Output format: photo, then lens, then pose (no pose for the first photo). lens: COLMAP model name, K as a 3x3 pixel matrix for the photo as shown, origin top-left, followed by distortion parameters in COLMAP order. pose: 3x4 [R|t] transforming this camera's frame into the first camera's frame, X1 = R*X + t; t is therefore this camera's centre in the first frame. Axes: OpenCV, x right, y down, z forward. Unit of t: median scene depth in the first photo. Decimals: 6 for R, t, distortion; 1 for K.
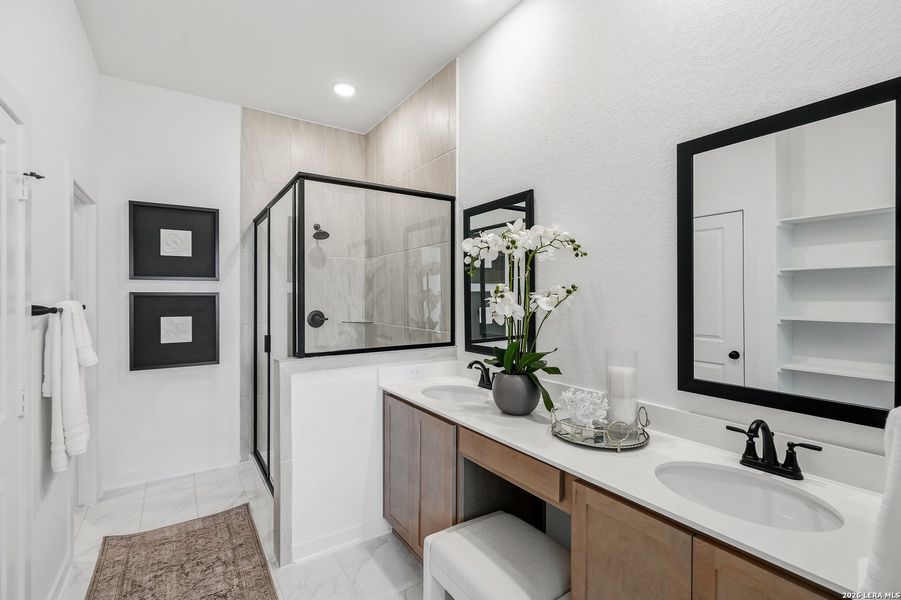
lens RADIAL K [[414.9, 0, 451.4], [0, 414.9, 297.1], [0, 0, 1]] dist [-0.002238, 0.003049]
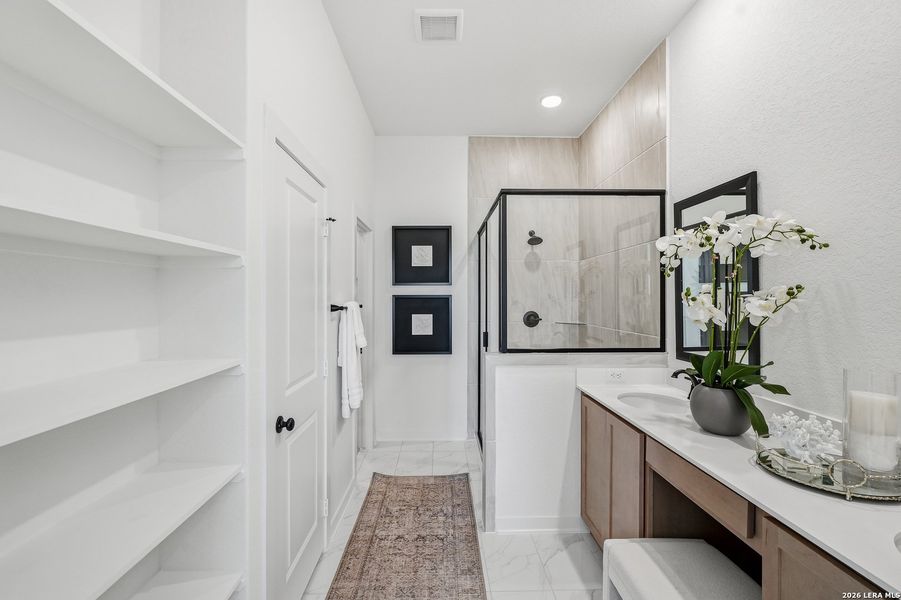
lens RADIAL K [[414.9, 0, 450.3], [0, 414.9, 297.1], [0, 0, 1]] dist [-0.002238, 0.003049]
pose [[0.847253, -0.000825, -0.531189, 0.111056], [-0.000554, 0.999997, -0.002437, -0.002897], [0.531189, 0.002359, 0.847250, -0.034833]]
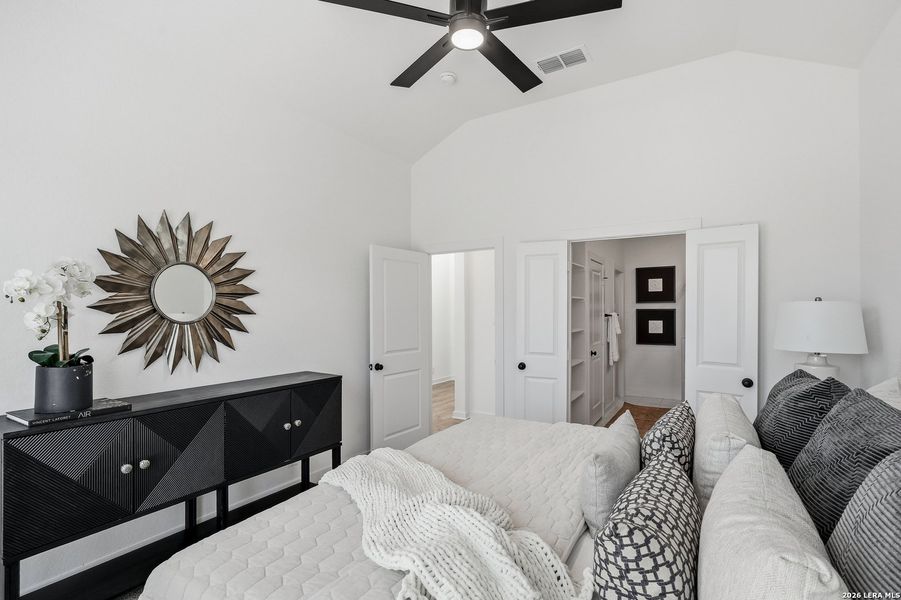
lens RADIAL K [[414.9, 0, 454.5], [0, 414.9, 308.9], [0, 0, 1]] dist [-0.002238, 0.003049]
pose [[0.427741, -0.000543, -0.903901, 1.090618], [-0.000004, 1.000000, -0.000602, -0.014188], [0.903901, 0.000261, 0.427741, -1.112176]]
